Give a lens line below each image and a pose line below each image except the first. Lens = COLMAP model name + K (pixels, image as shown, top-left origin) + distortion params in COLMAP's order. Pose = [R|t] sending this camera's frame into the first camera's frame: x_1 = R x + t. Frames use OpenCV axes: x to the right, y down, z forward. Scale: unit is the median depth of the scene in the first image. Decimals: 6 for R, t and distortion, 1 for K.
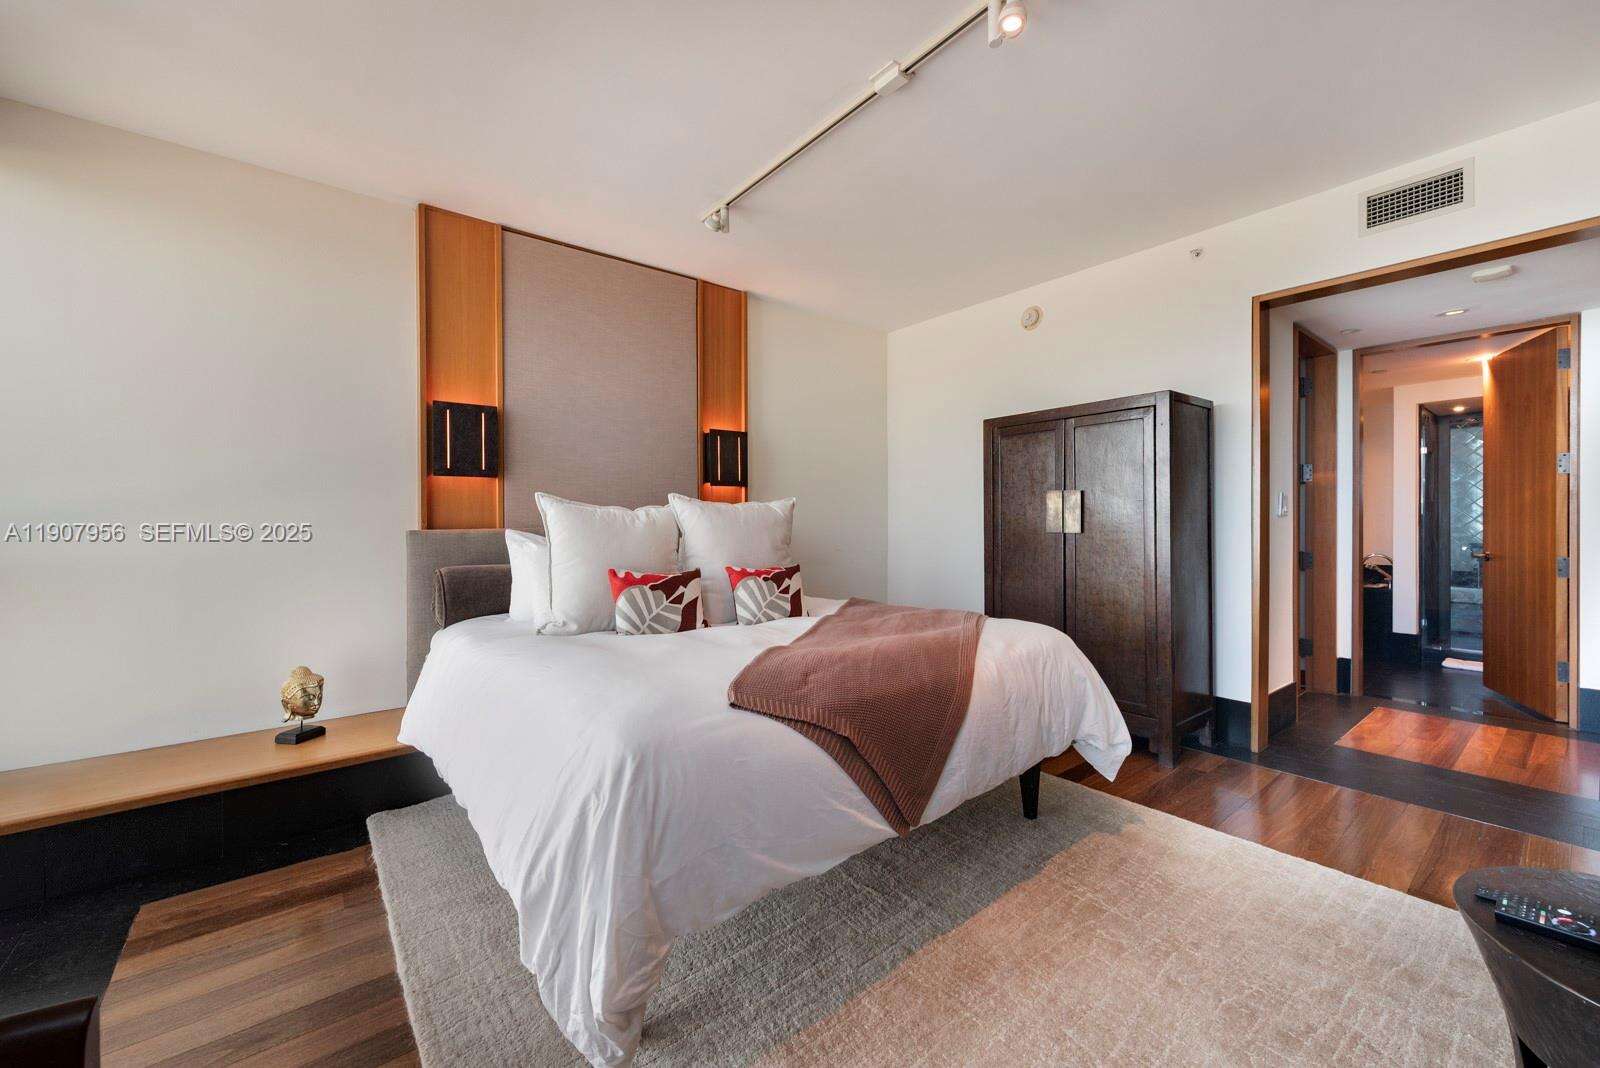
lens RADIAL K [[636.3, 0, 802.6], [0, 636.3, 516.2], [0, 0, 1]] dist [0.000385, 0.000018]
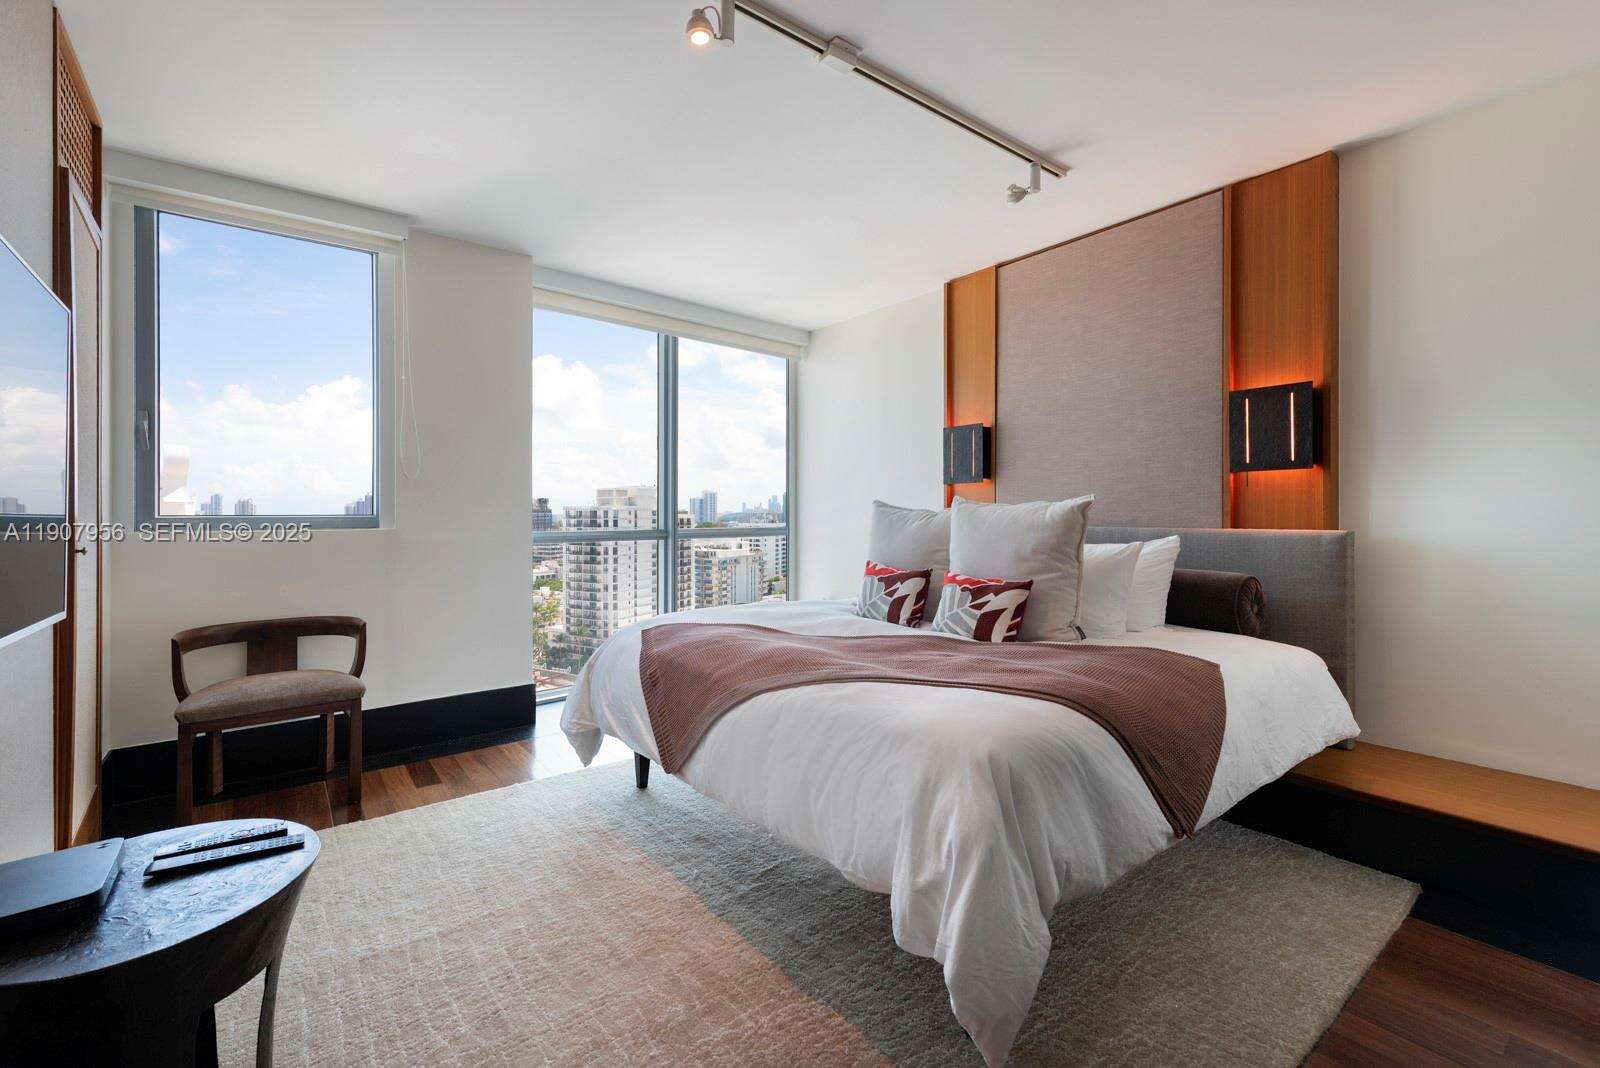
lens RADIAL K [[685.7, 0, 800.7], [0, 685.7, 505.4], [0, 0, 1]] dist [0.001604, 0.000196]
pose [[-0.019686, -0.005104, -0.999793, 0.834795], [0.001155, 0.999986, -0.005128, -0.014657], [0.999806, -0.001255, -0.019679, 0.705579]]
